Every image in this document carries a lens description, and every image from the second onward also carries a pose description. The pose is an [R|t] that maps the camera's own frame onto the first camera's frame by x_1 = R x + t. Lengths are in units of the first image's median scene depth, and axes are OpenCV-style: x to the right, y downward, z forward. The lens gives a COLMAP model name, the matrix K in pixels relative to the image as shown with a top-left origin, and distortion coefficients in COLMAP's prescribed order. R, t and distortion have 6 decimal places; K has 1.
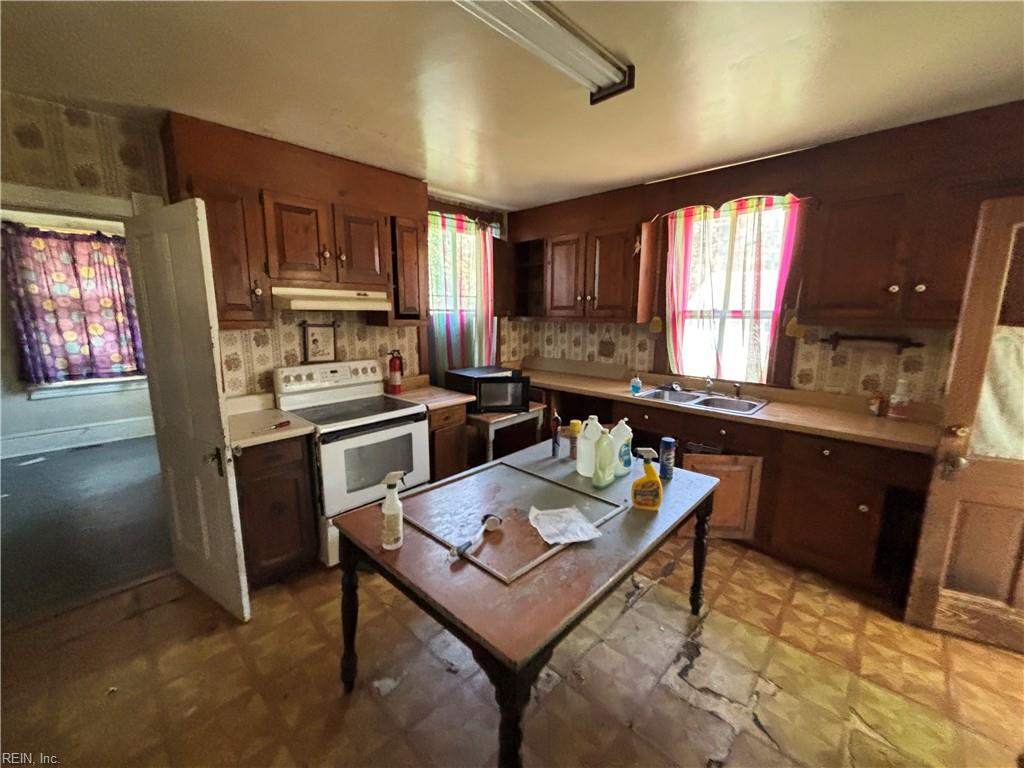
lens RADIAL K [[411.7, 0, 510.7], [0, 411.7, 382.6], [0, 0, 1]] dist [0.009552, -0.000499]
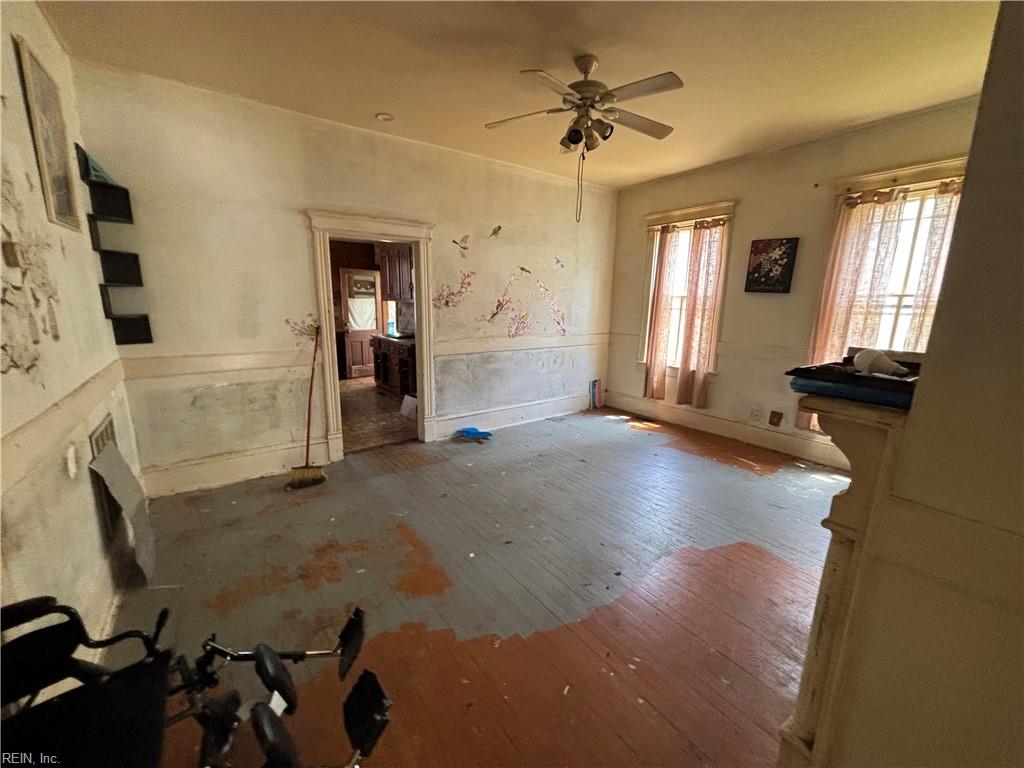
lens RADIAL K [[411.7, 0, 510.7], [0, 411.7, 382.6], [0, 0, 1]] dist [0.009552, -0.000499]
pose [[0.190789, -0.192513, 0.962569, -1.741840], [0.150998, 0.974666, 0.165004, 0.165481], [-0.969948, 0.113865, 0.215025, -0.901580]]
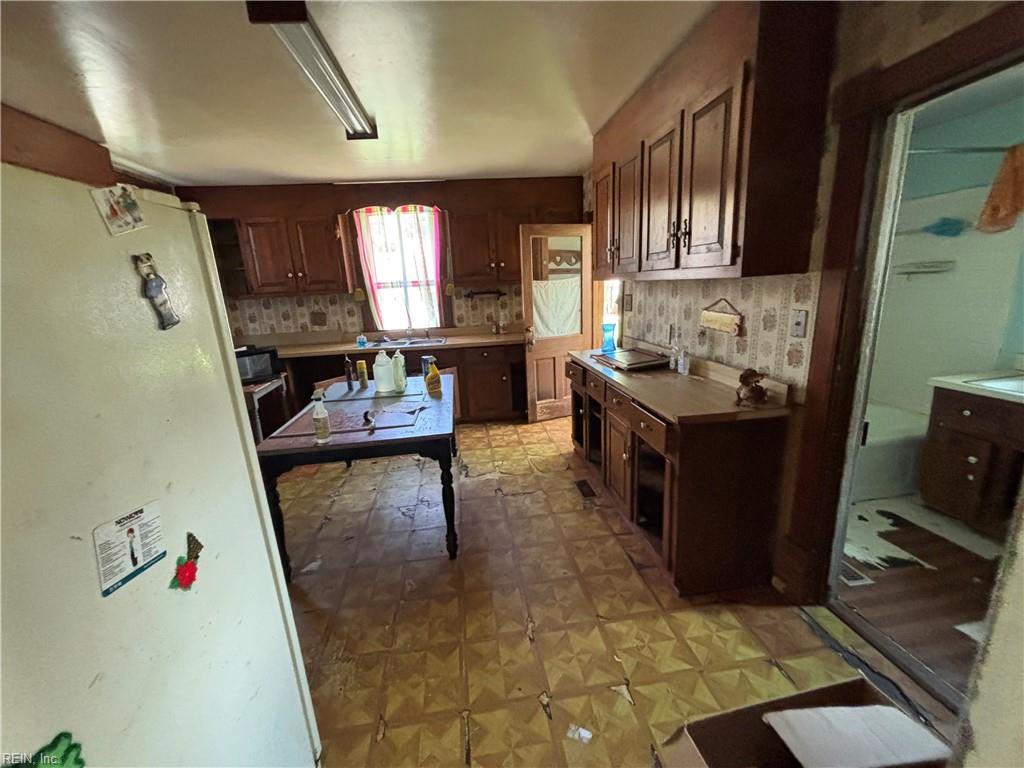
lens RADIAL K [[411.7, 0, 510.7], [0, 411.7, 382.6], [0, 0, 1]] dist [0.009552, -0.000499]
pose [[0.630466, -0.215325, 0.745753, -0.475903], [0.182923, 0.974910, 0.126846, 0.065714], [-0.754355, 0.056443, 0.654036, -0.239295]]
